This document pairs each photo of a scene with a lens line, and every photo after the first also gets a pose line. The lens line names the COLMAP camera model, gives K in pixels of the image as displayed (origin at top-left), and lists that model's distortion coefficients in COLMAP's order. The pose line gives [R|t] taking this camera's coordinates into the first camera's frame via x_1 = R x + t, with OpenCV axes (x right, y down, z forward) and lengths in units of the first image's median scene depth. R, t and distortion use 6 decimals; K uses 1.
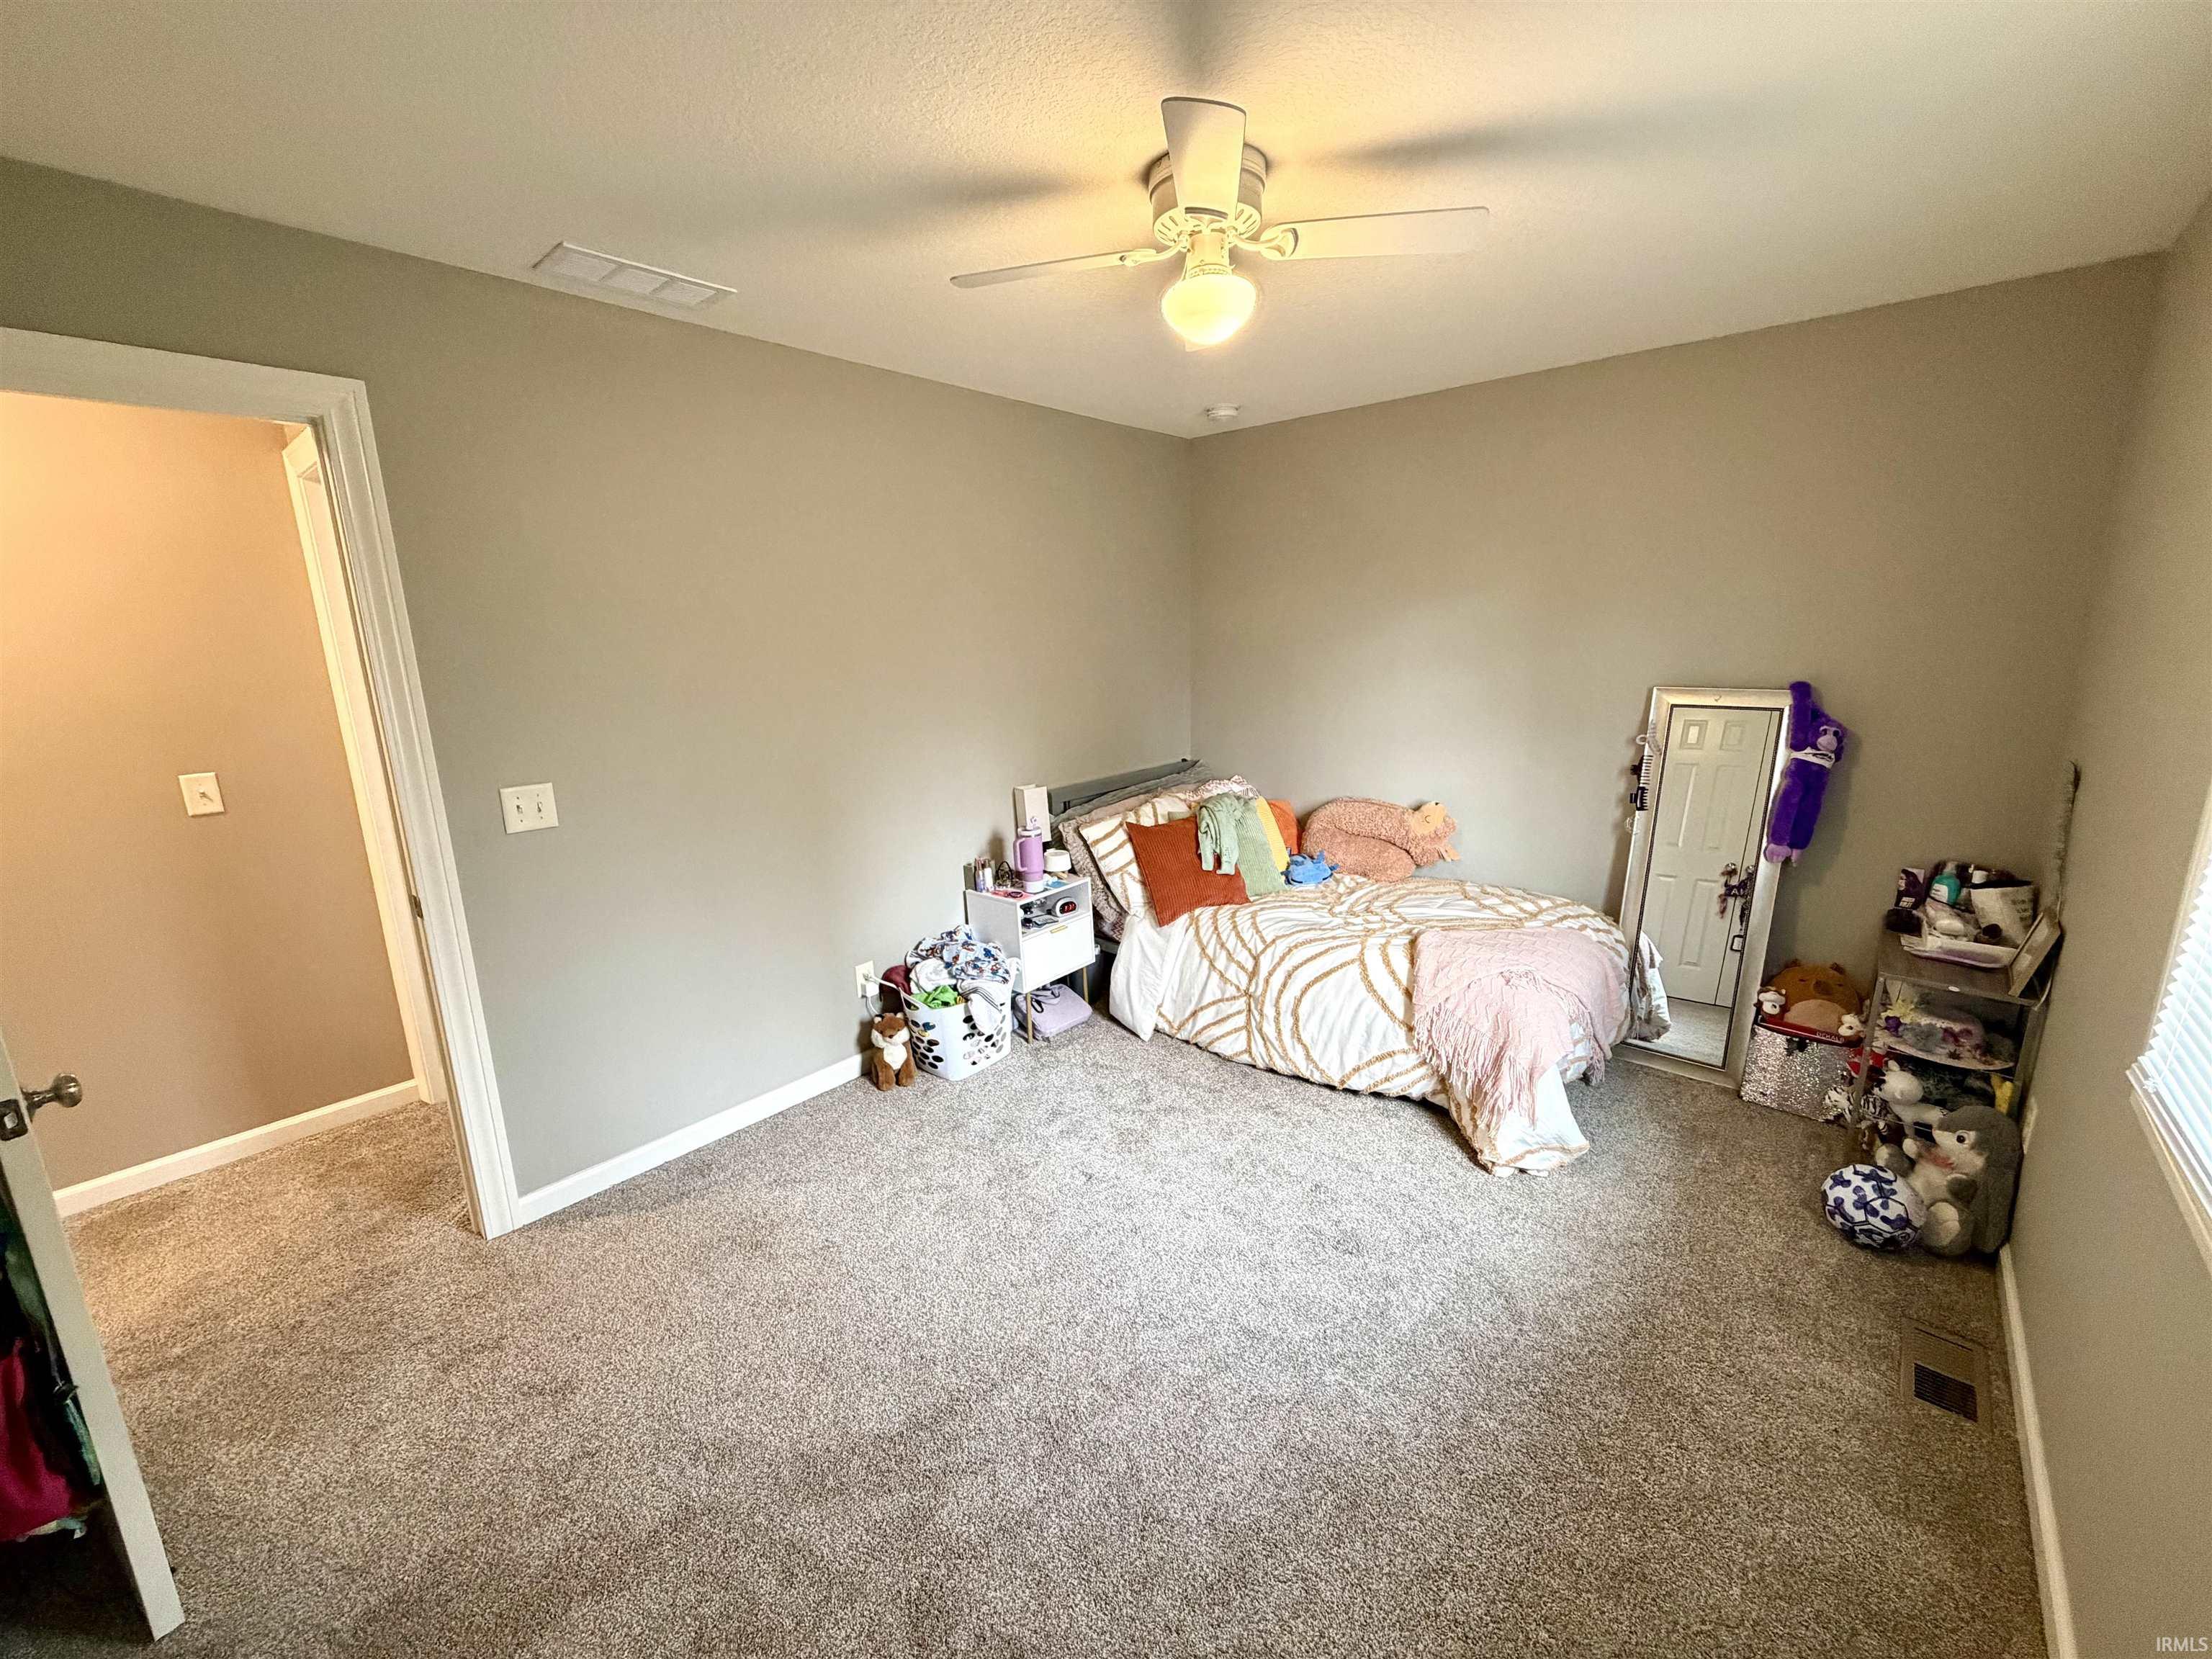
lens RADIAL K [[878.7, 0, 1098.8], [0, 878.7, 829.7], [0, 0, 1]] dist [0.000813, 0.000234]
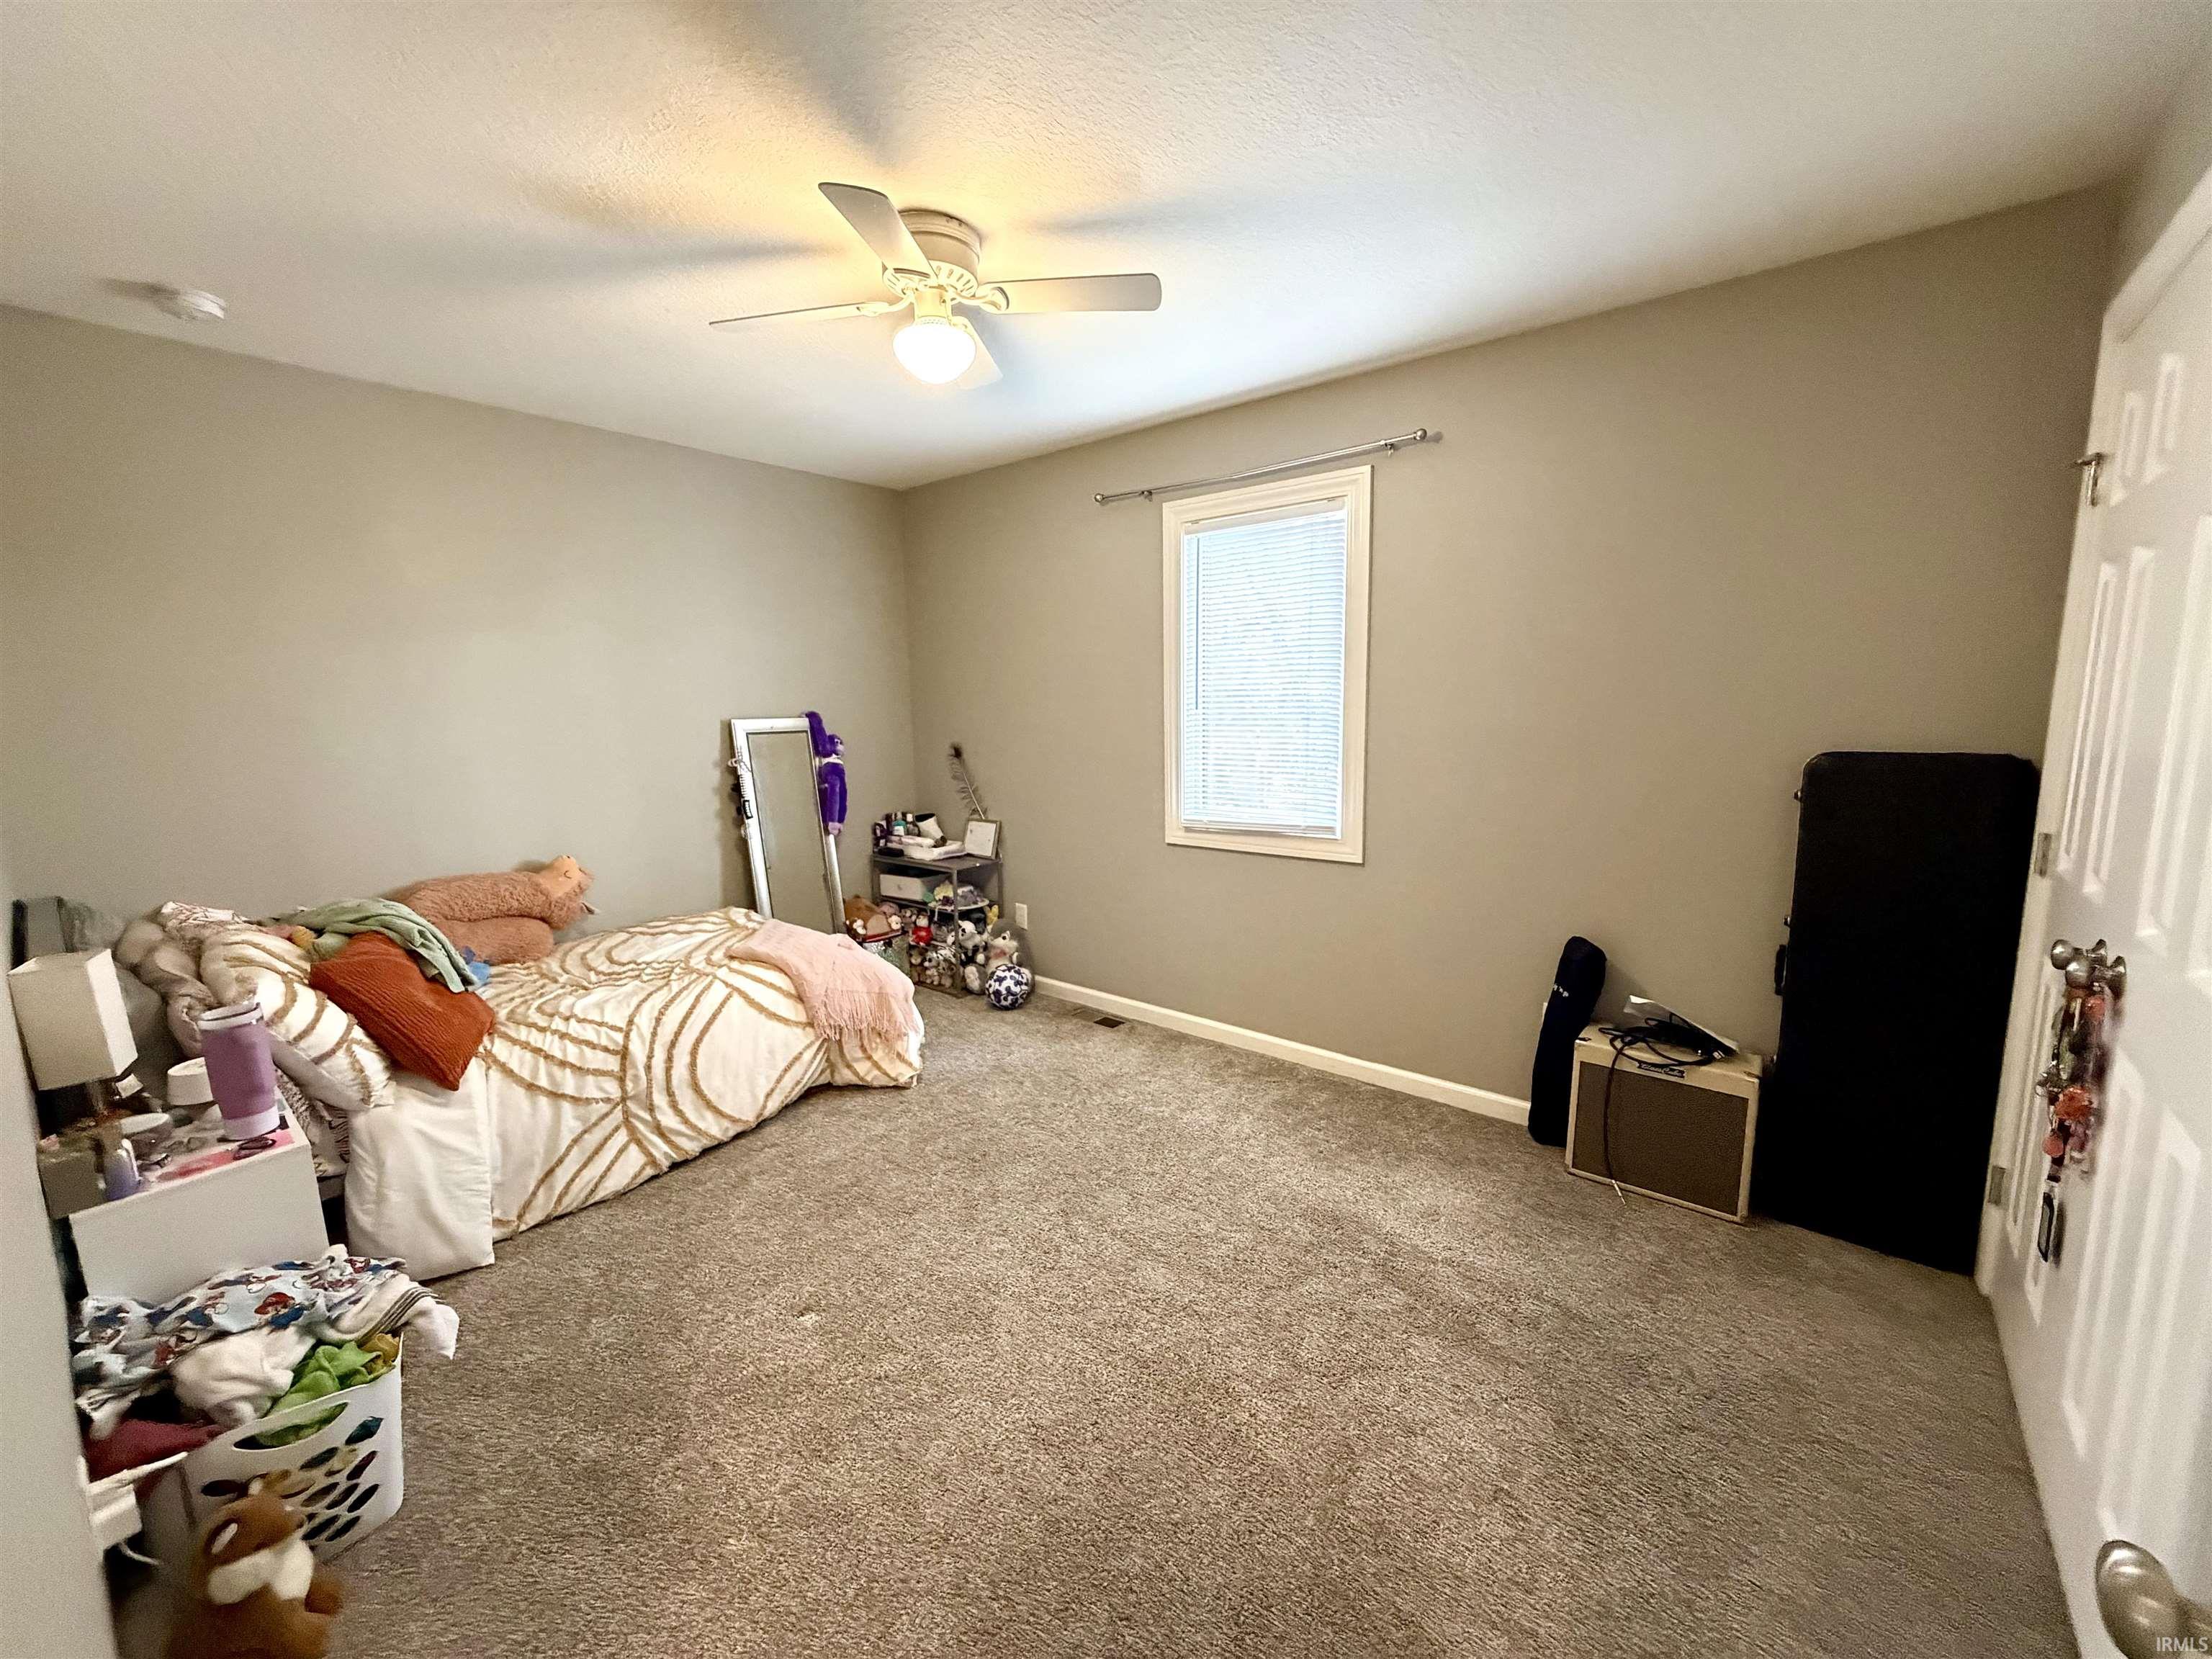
lens RADIAL K [[878.7, 0, 1098.8], [0, 878.7, 829.7], [0, 0, 1]] dist [0.000813, 0.000234]
pose [[-0.032308, -0.129131, 0.991101, -0.617240], [0.237732, 0.962167, 0.133111, -0.054019], [-0.970793, 0.239917, -0.000388, 0.528079]]
